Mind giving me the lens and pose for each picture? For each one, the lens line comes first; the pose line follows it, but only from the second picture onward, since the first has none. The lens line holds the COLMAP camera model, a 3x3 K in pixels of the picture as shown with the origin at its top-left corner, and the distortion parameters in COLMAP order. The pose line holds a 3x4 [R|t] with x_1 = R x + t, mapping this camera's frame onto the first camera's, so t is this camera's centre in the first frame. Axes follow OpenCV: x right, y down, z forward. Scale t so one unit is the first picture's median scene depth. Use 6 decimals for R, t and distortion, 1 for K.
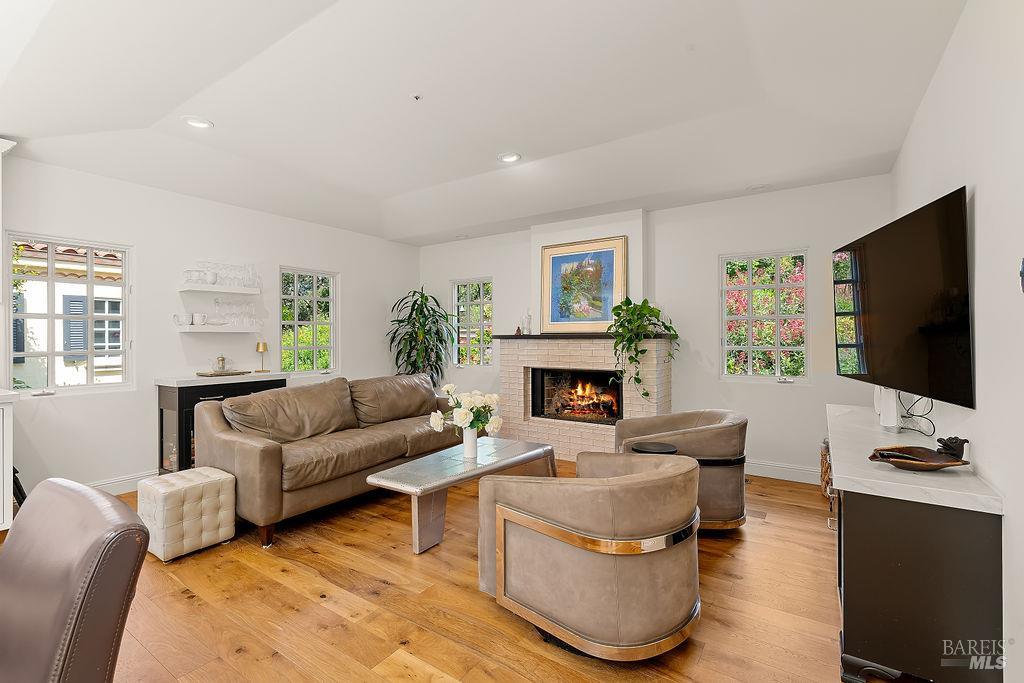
lens RADIAL K [[458.2, 0, 512.0], [0, 458.2, 339.0], [0, 0, 1]] dist [-0.003747, -0.000333]
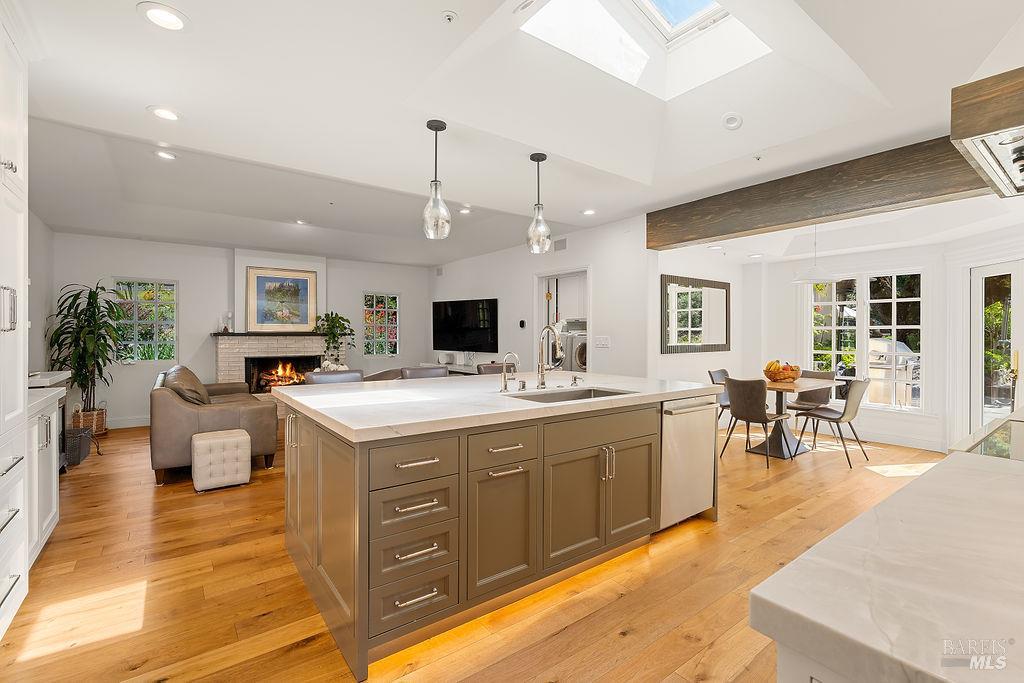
lens RADIAL K [[458.2, 0, 511.4], [0, 458.2, 337.4], [0, 0, 1]] dist [-0.003747, -0.000333]
pose [[0.312683, -0.002306, 0.949855, -1.003789], [-0.003022, 0.999990, 0.003422, -0.002700], [-0.949853, -0.003940, 0.312673, -0.144868]]
